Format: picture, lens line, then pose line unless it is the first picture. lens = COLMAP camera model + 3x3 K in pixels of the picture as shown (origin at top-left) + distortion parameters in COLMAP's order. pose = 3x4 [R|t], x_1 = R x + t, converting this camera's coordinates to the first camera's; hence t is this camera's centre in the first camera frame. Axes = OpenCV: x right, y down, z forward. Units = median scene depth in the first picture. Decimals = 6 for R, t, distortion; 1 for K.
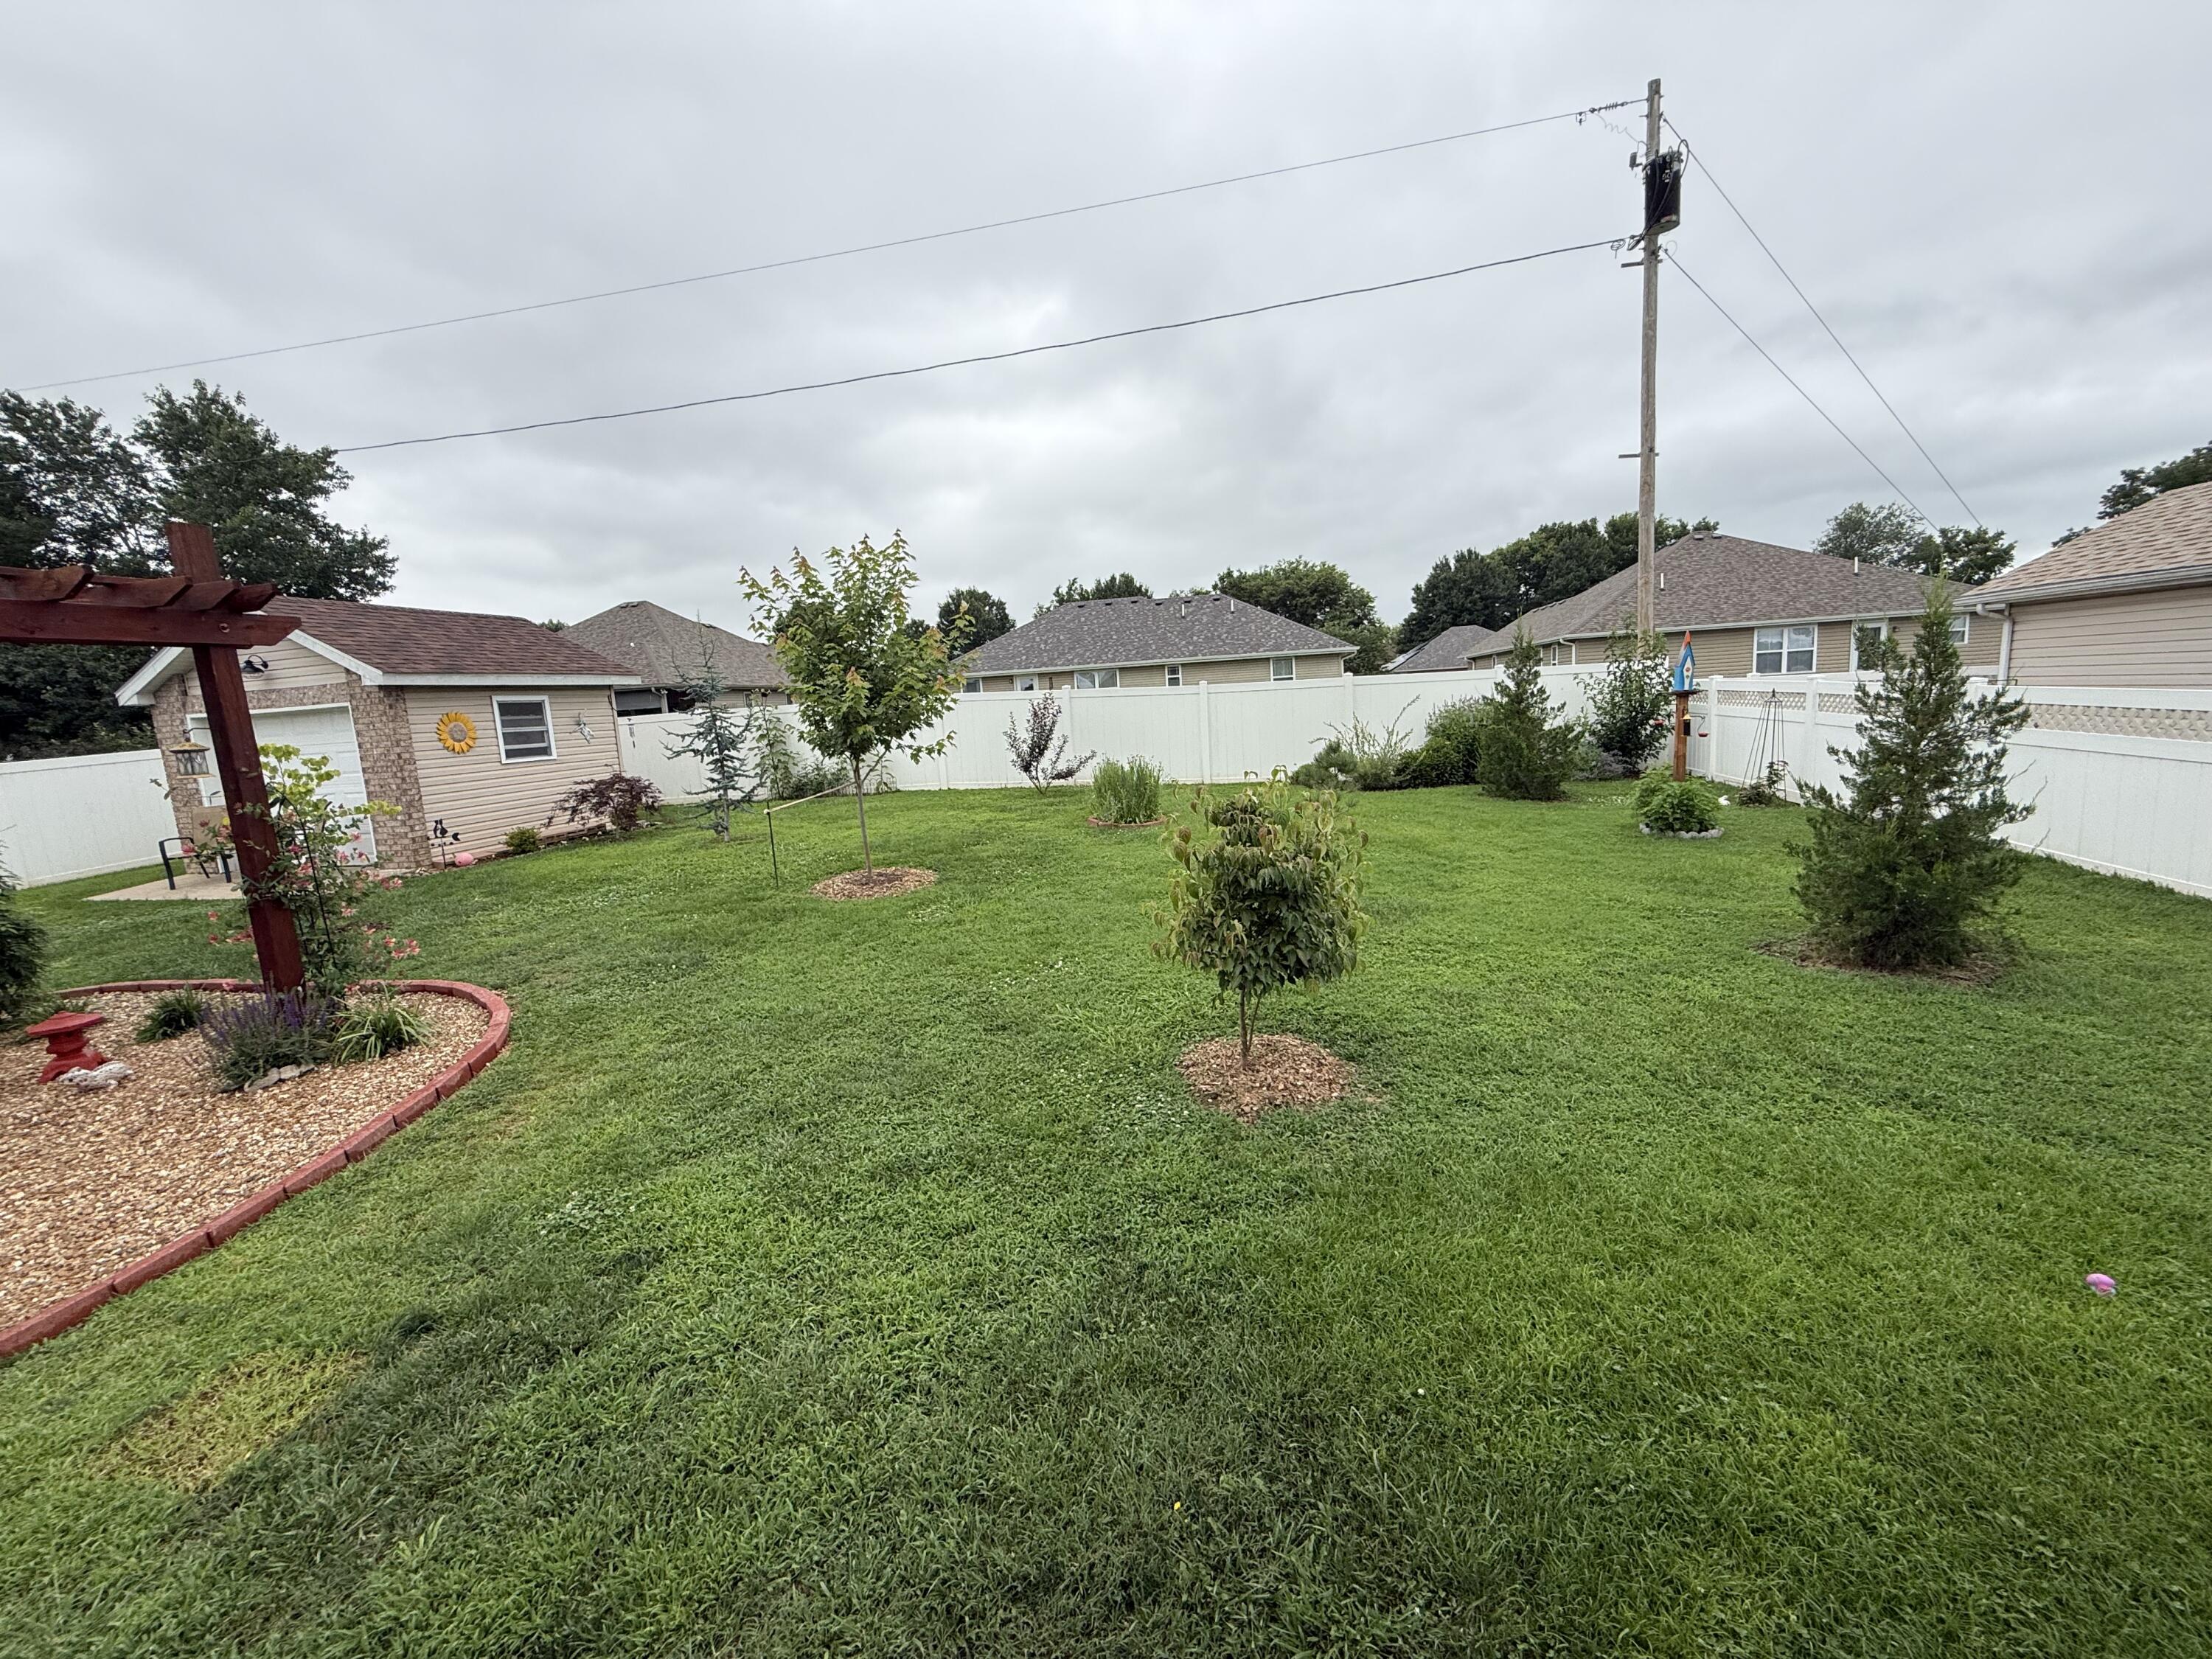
lens RADIAL K [[871.6, 0, 1106.0], [0, 871.6, 829.5], [0, 0, 1]] dist [-0.001413, -0.000090]
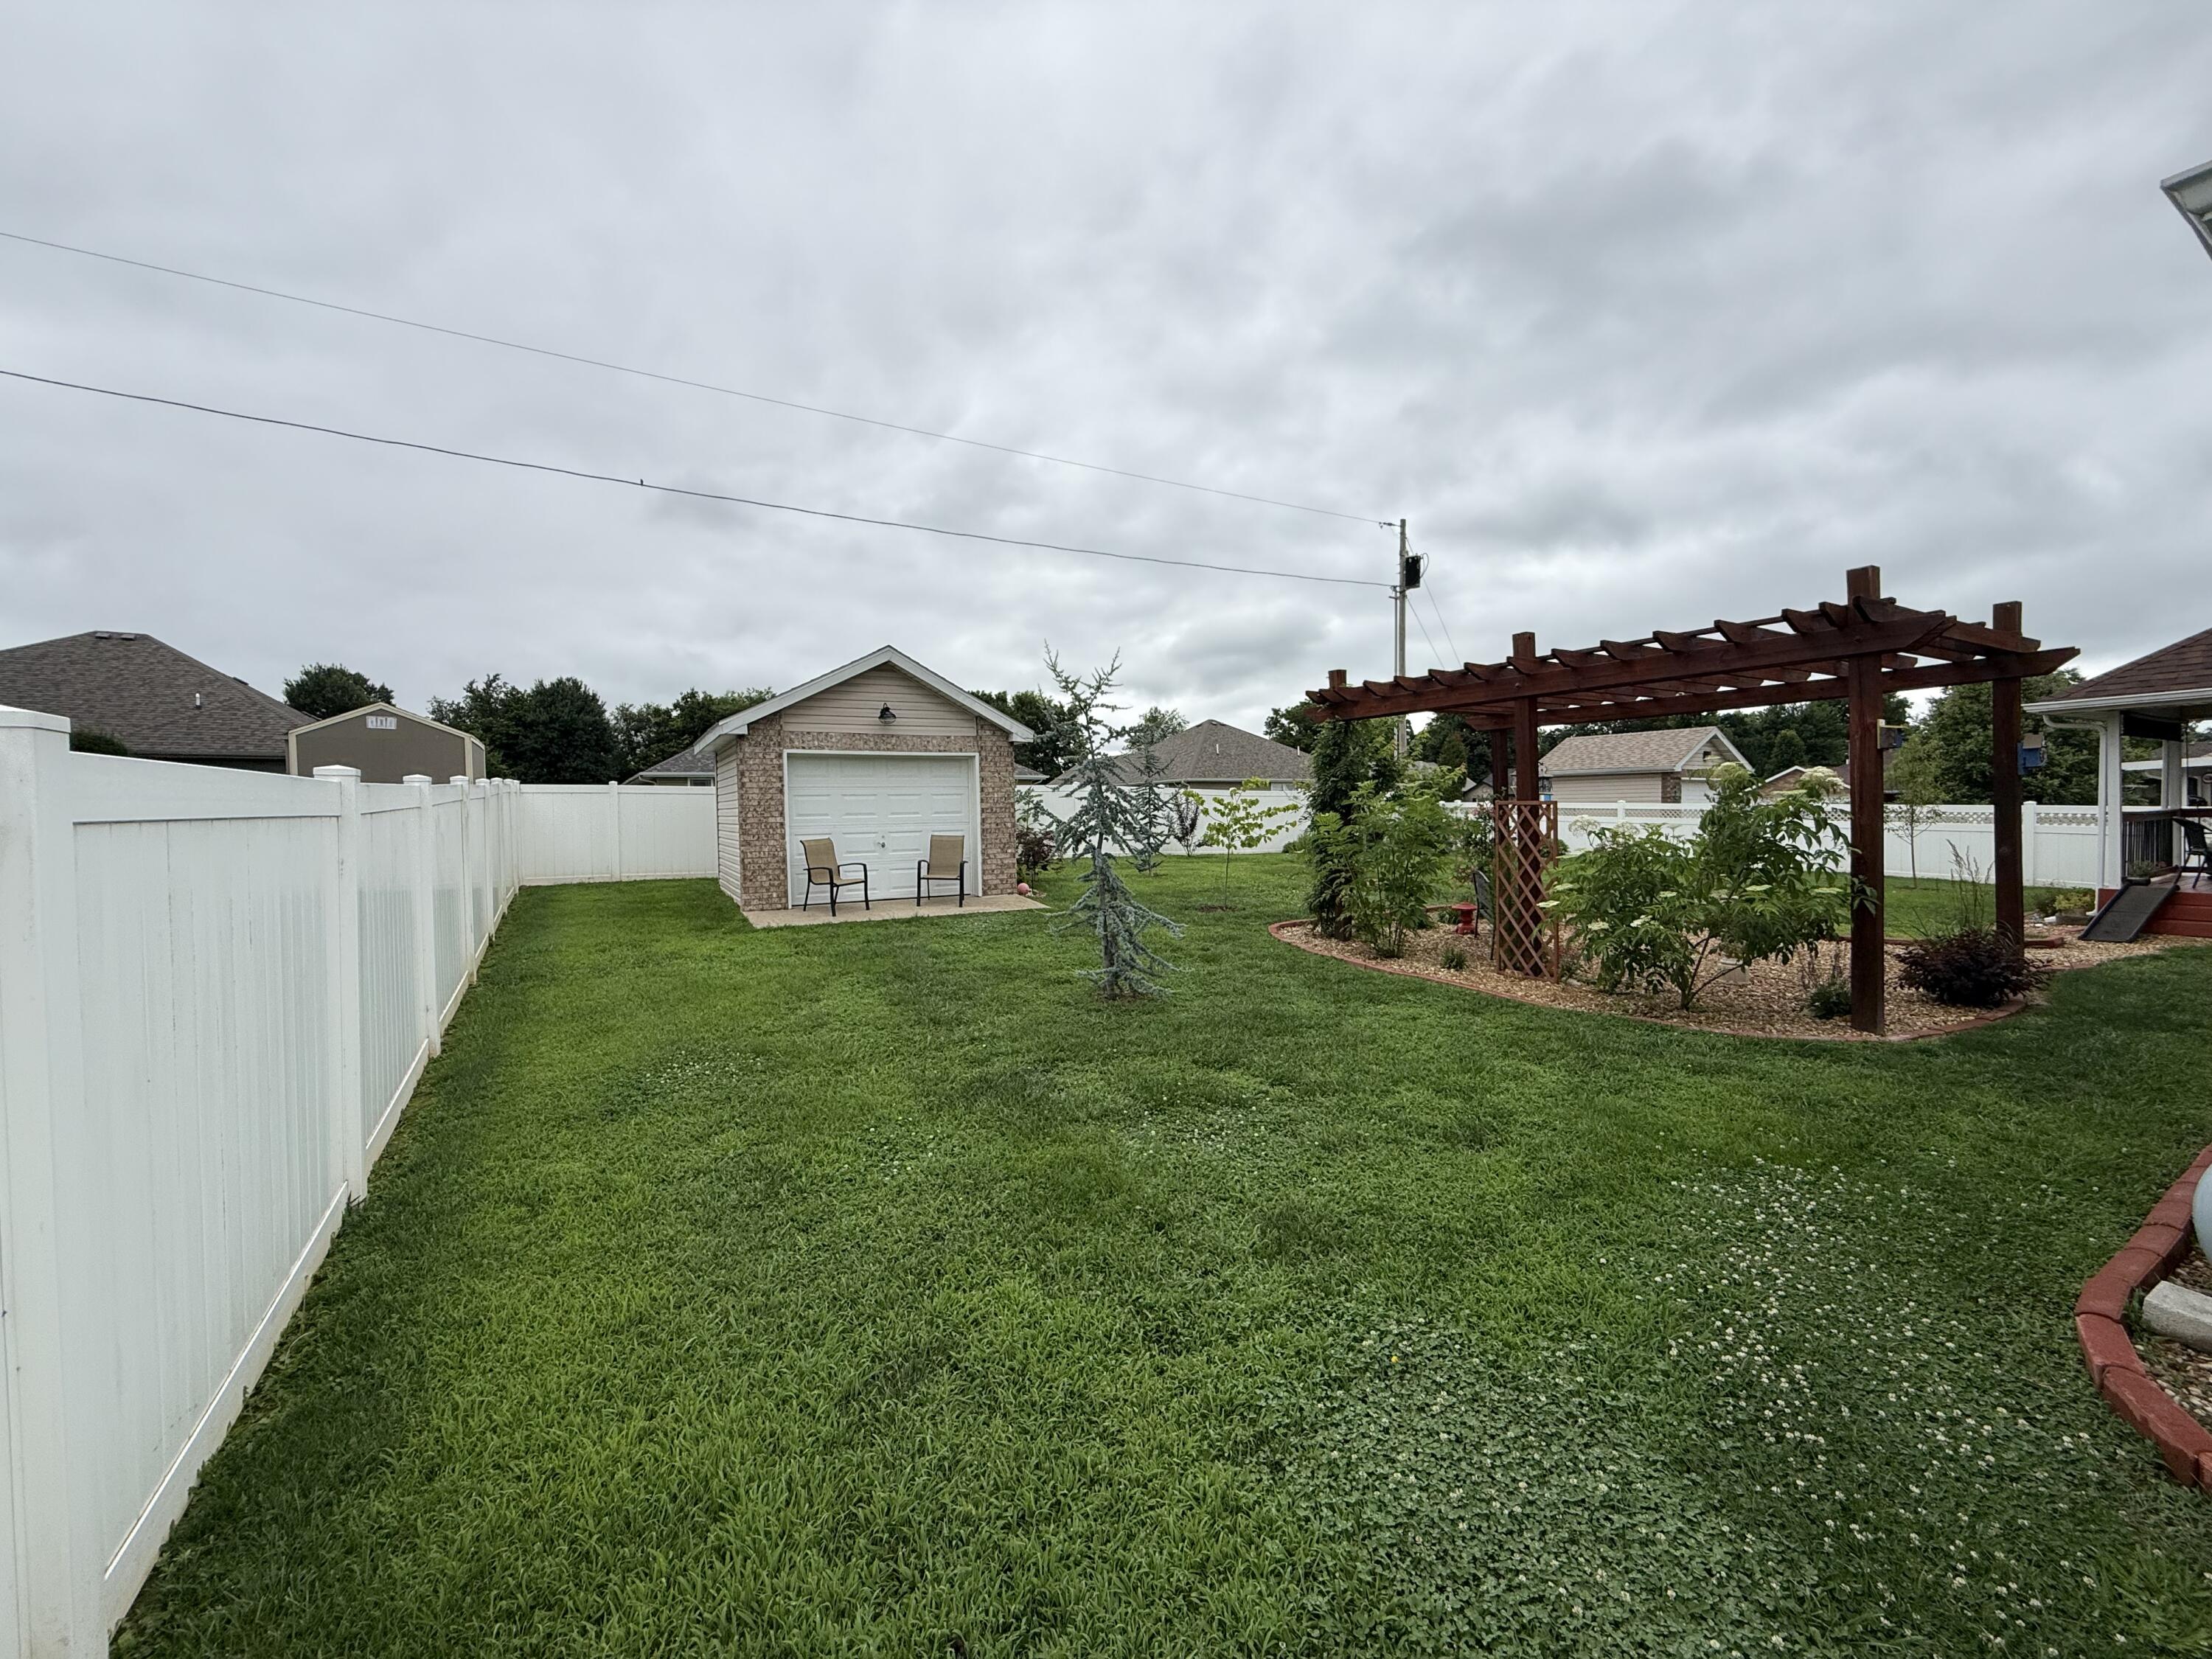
lens RADIAL K [[898.0, 0, 1106.0], [0, 898.0, 829.5], [0, 0, 1]] dist [-0.000029, 0.000012]
pose [[0.742419, 0.036239, 0.668955, -1.281203], [0.070547, 0.988755, -0.131857, 0.107956], [-0.666211, 0.145086, 0.731514, 0.001228]]
